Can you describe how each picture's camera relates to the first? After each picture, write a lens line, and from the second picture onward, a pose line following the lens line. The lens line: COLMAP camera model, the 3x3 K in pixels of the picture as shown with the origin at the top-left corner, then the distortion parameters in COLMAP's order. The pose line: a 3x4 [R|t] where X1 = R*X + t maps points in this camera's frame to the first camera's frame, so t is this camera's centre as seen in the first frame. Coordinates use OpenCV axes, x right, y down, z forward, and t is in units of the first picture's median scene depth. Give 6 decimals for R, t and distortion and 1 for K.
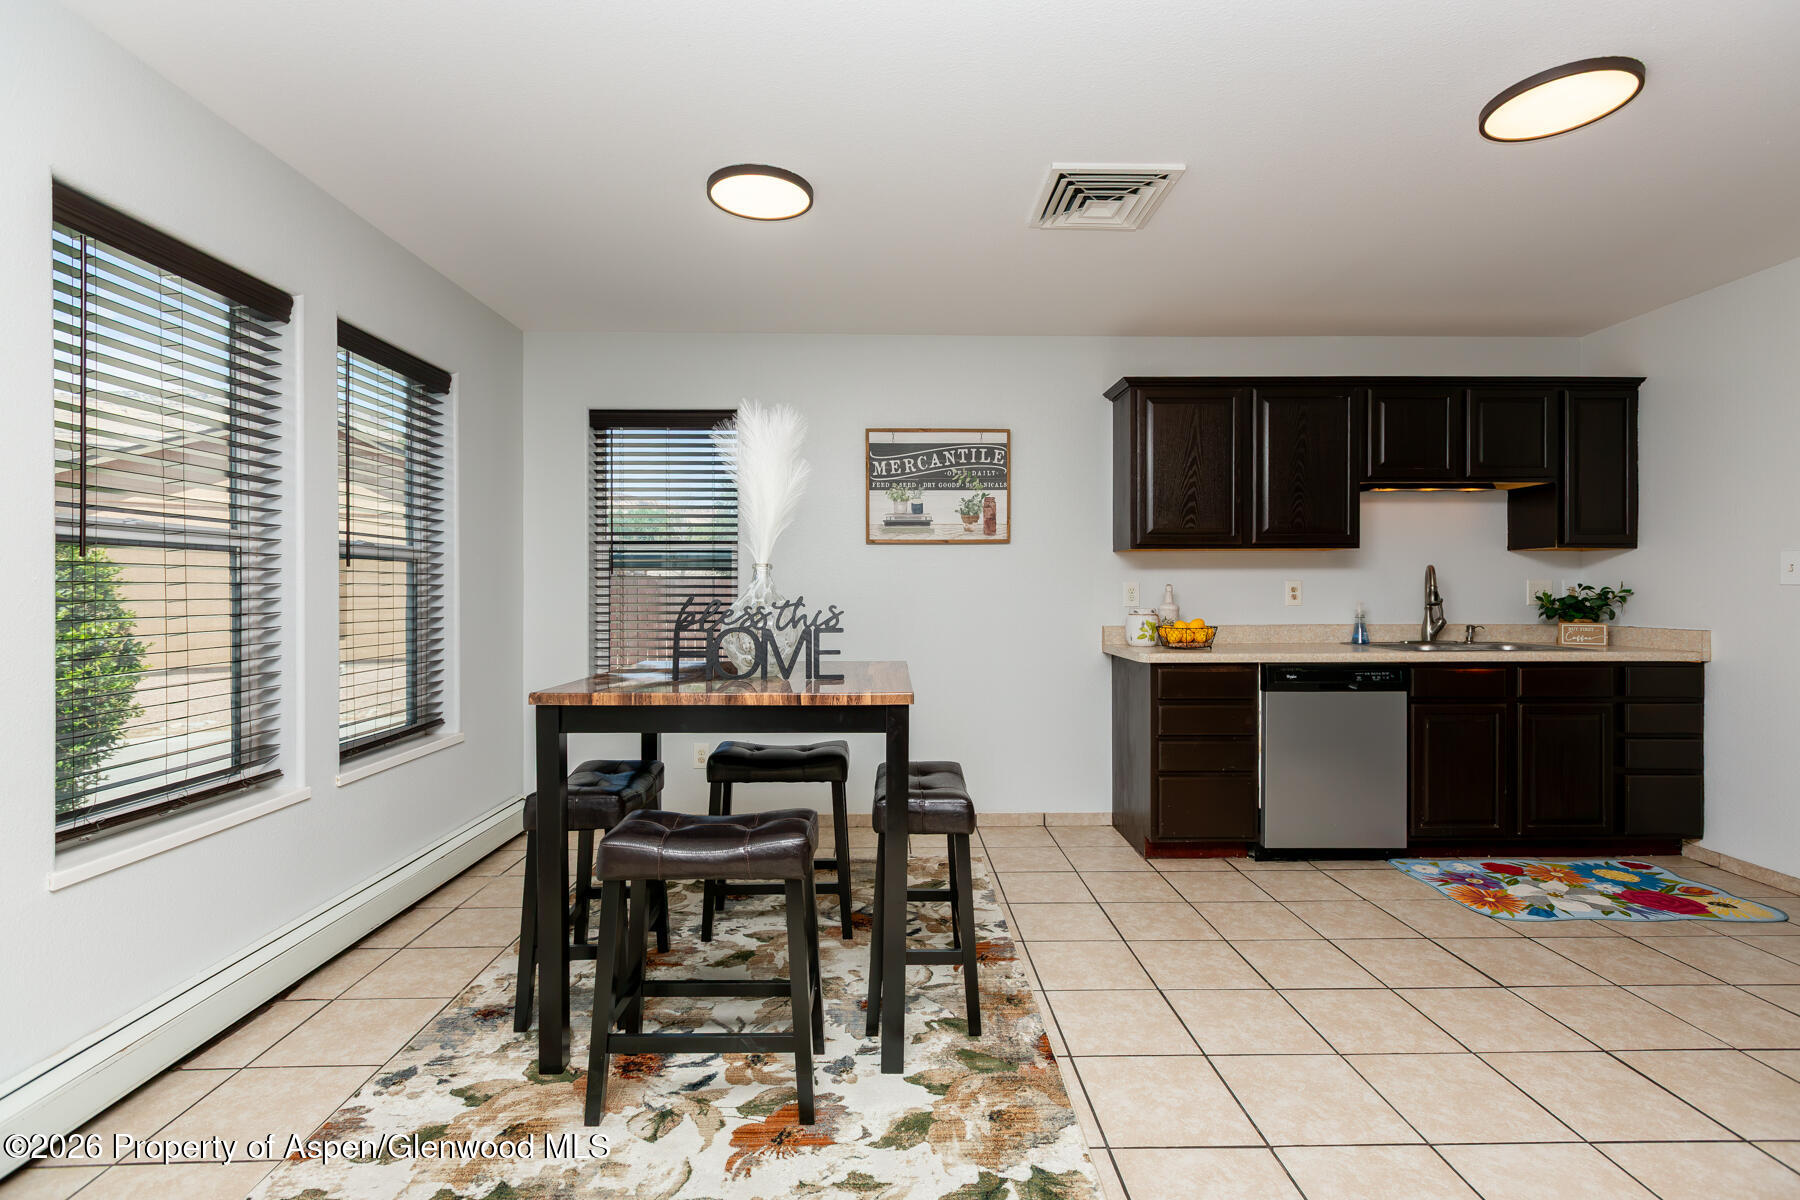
lens RADIAL K [[812.4, 0, 893.6], [0, 812.4, 593.2], [0, 0, 1]] dist [0.000557, -0.000265]
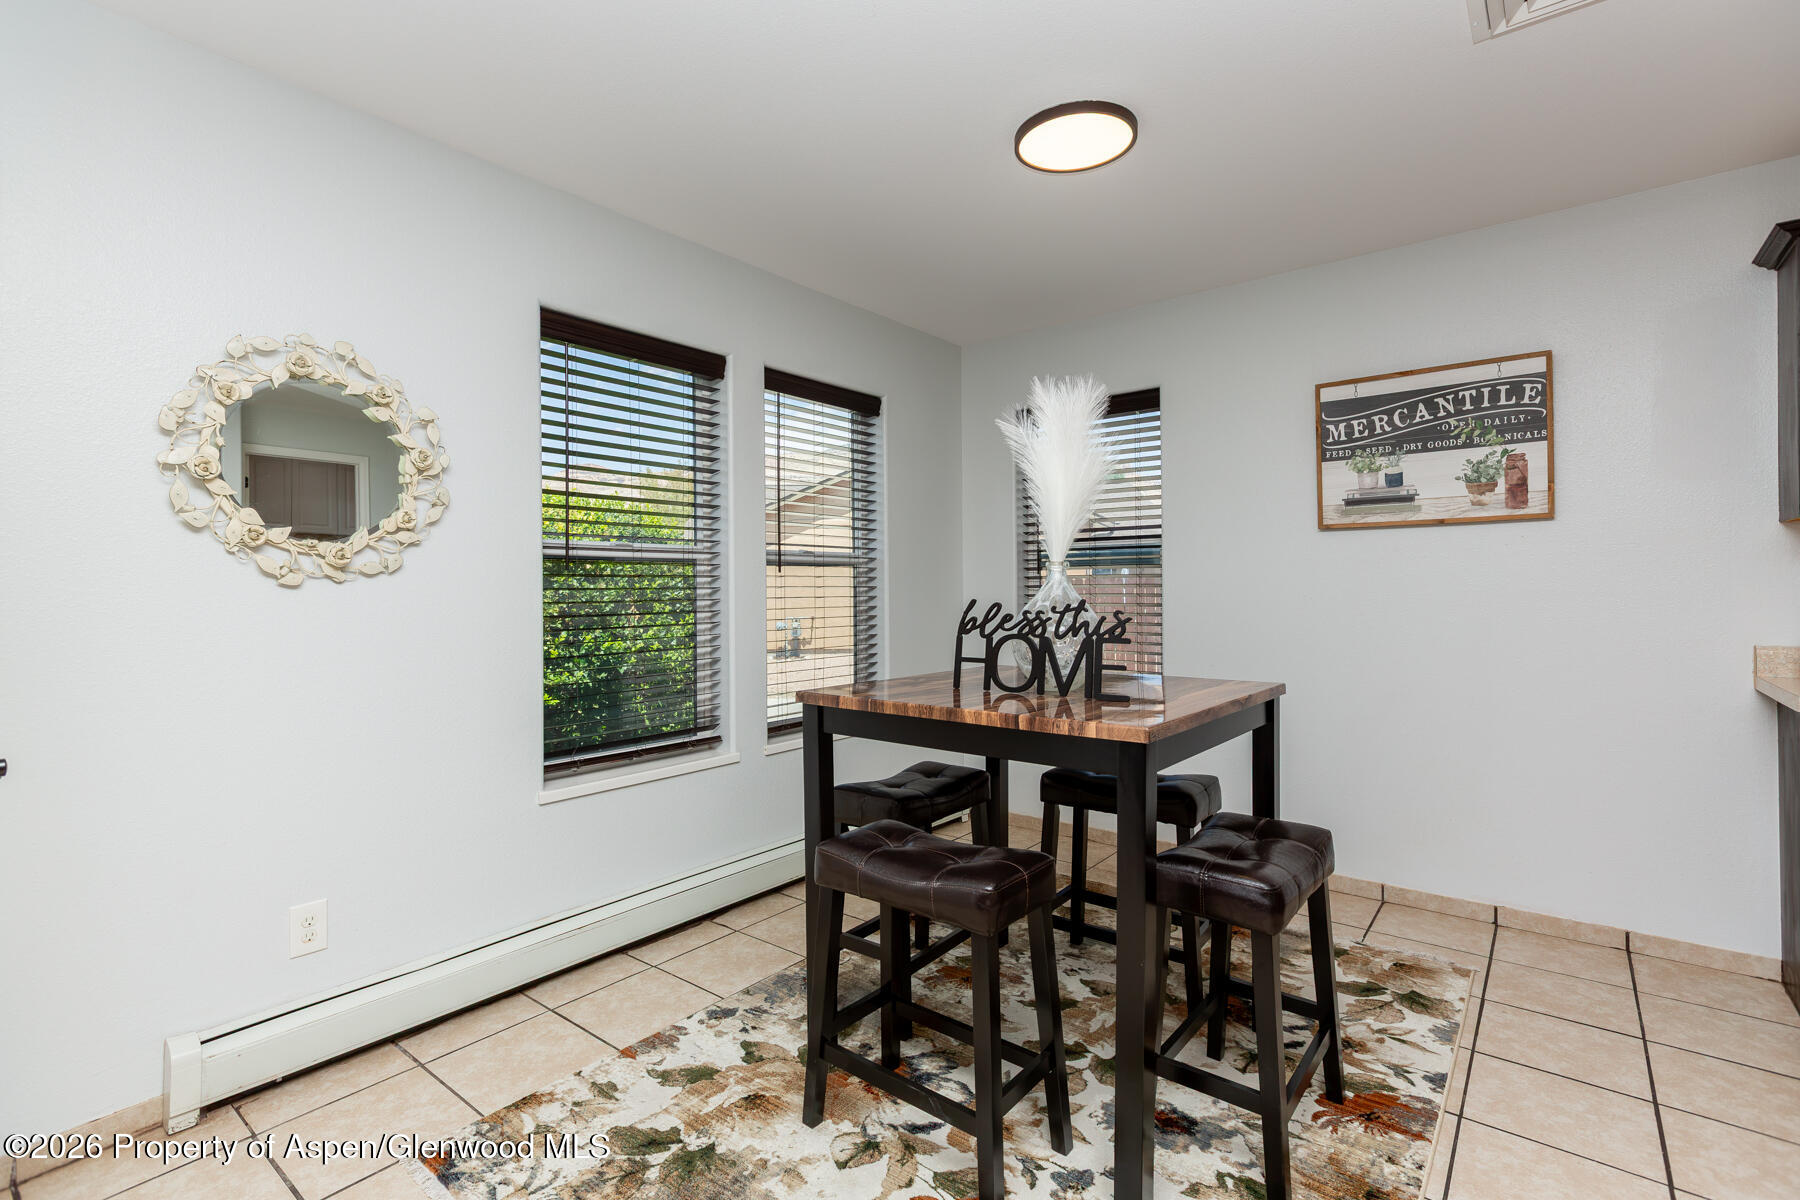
lens RADIAL K [[812.4, 0, 893.6], [0, 812.4, 593.2], [0, 0, 1]] dist [0.000557, -0.000265]
pose [[0.767610, -0.001644, -0.640915, 0.206487], [0.003463, 0.999993, 0.001582, -0.003331], [0.640908, -0.003434, 0.767610, 0.171695]]
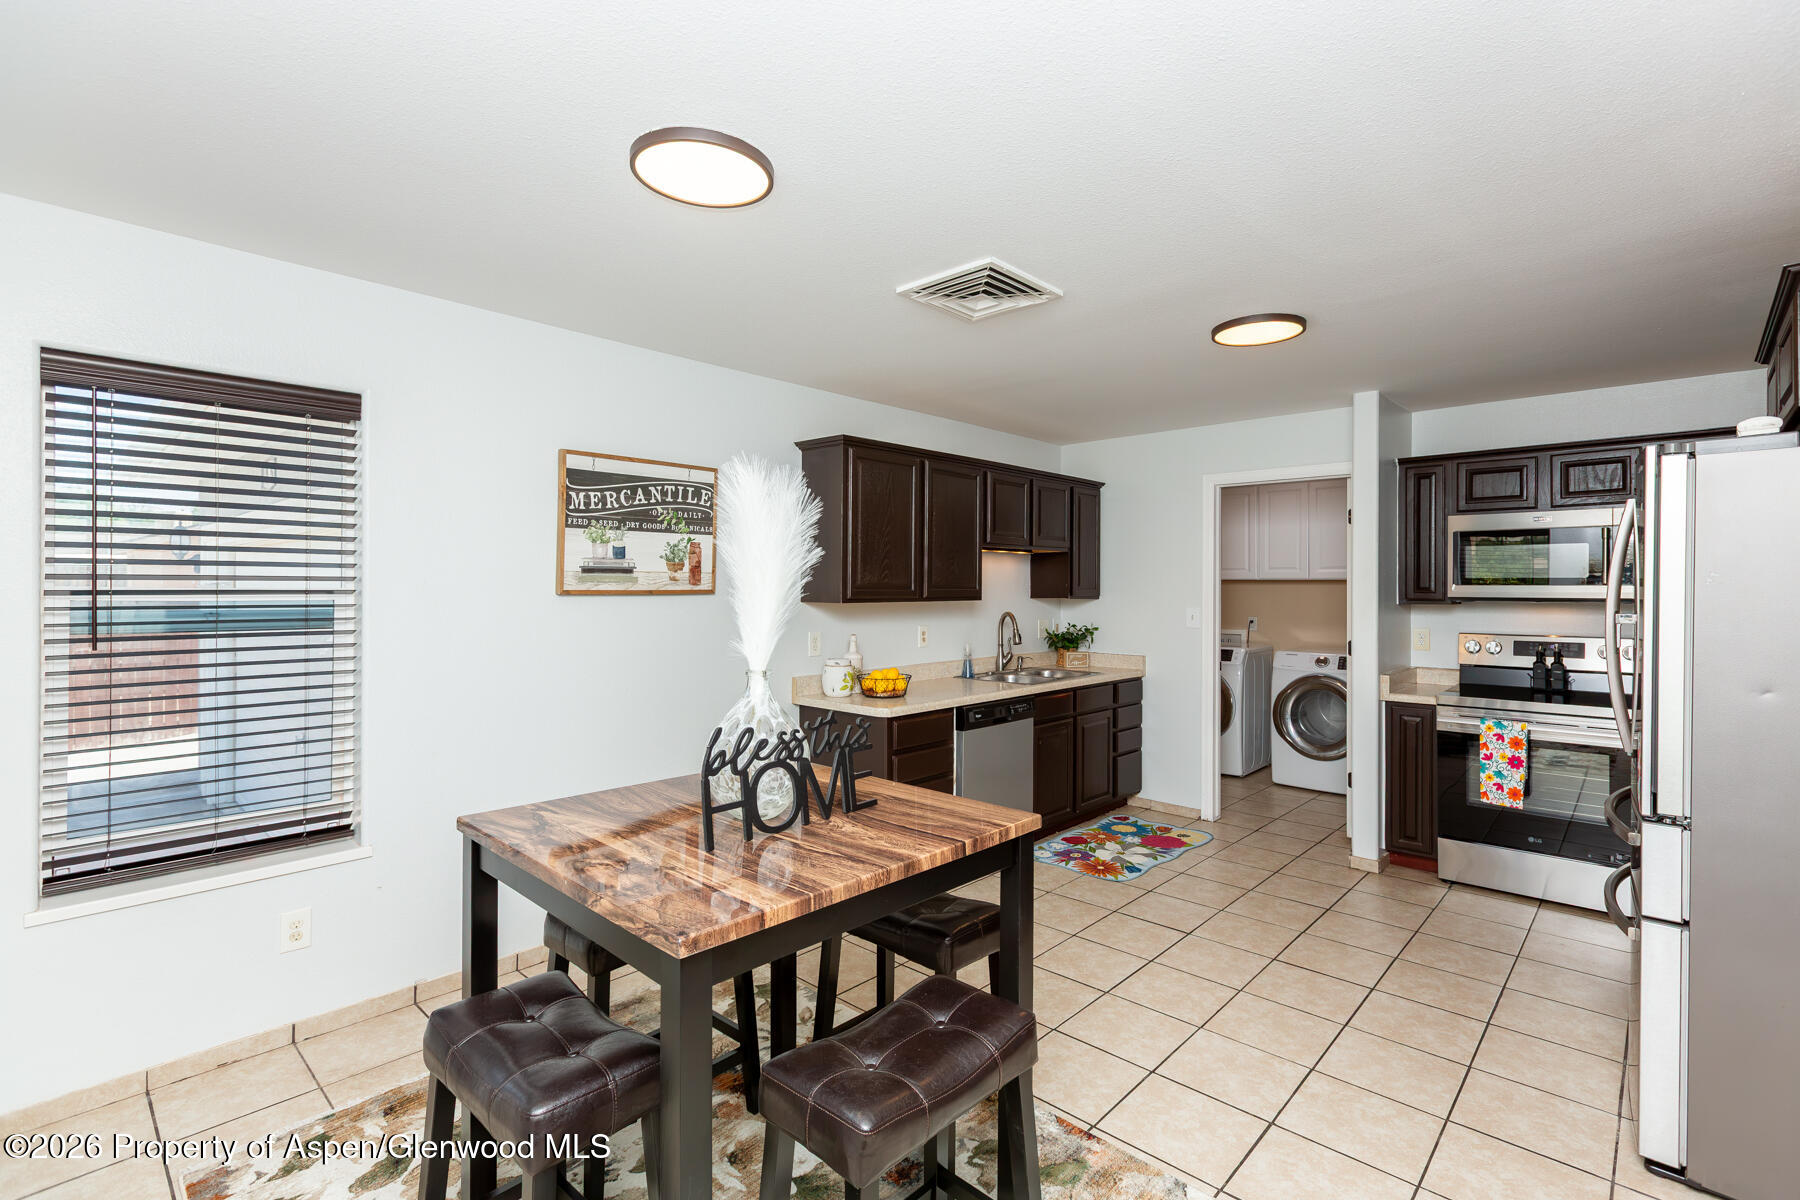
lens RADIAL K [[818.5, 0, 900.5], [0, 818.5, 589.1], [0, 0, 1]] dist [0.000792, 0.000040]
pose [[0.697381, 0.001892, 0.716698, -0.488252], [0.000054, 0.999996, -0.002692, -0.086407], [-0.716701, 0.001916, 0.697378, 0.288876]]
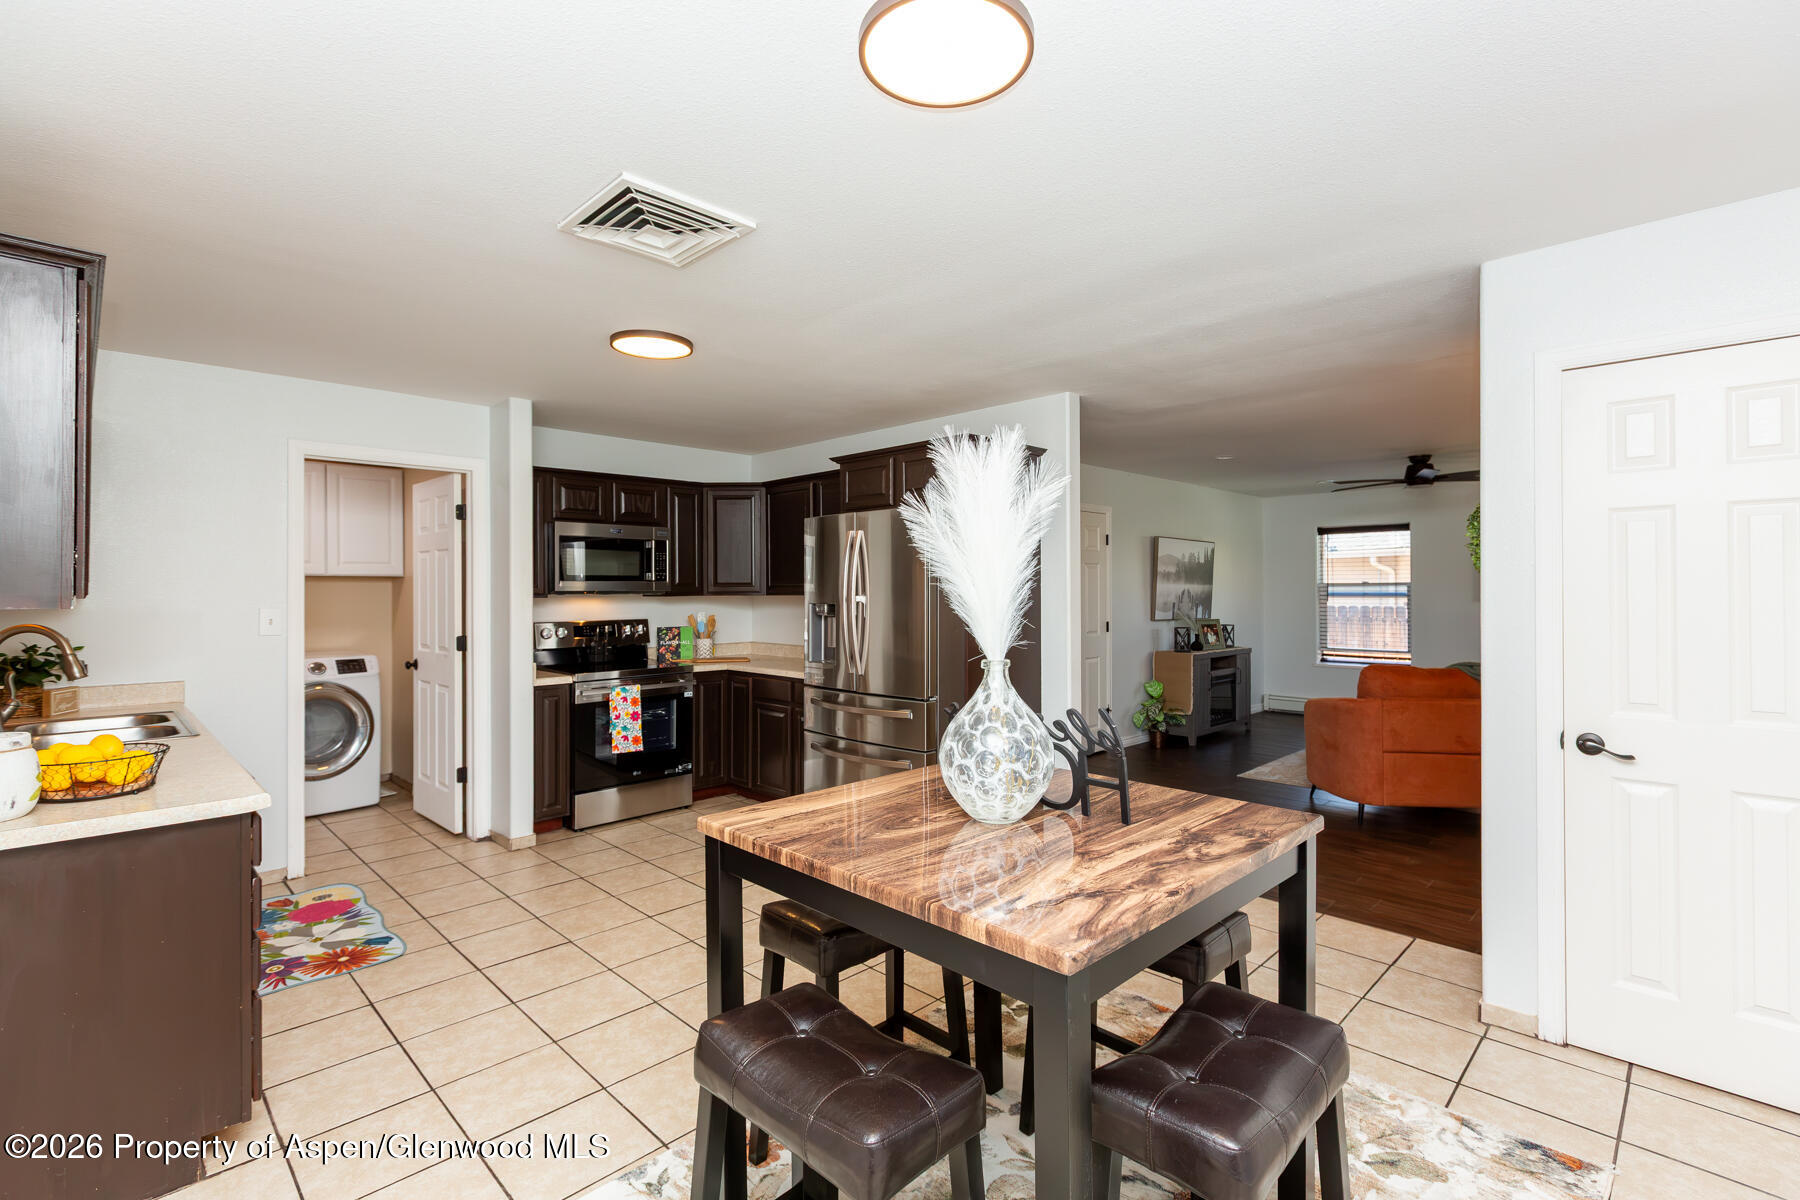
lens RADIAL K [[818.5, 0, 900.5], [0, 818.5, 589.1], [0, 0, 1]] dist [0.000792, 0.000040]
pose [[-0.697321, 0.005985, 0.716734, -0.480062], [0.008614, 0.999963, 0.000030, -0.075084], [-0.716707, 0.006195, -0.697347, 1.228278]]
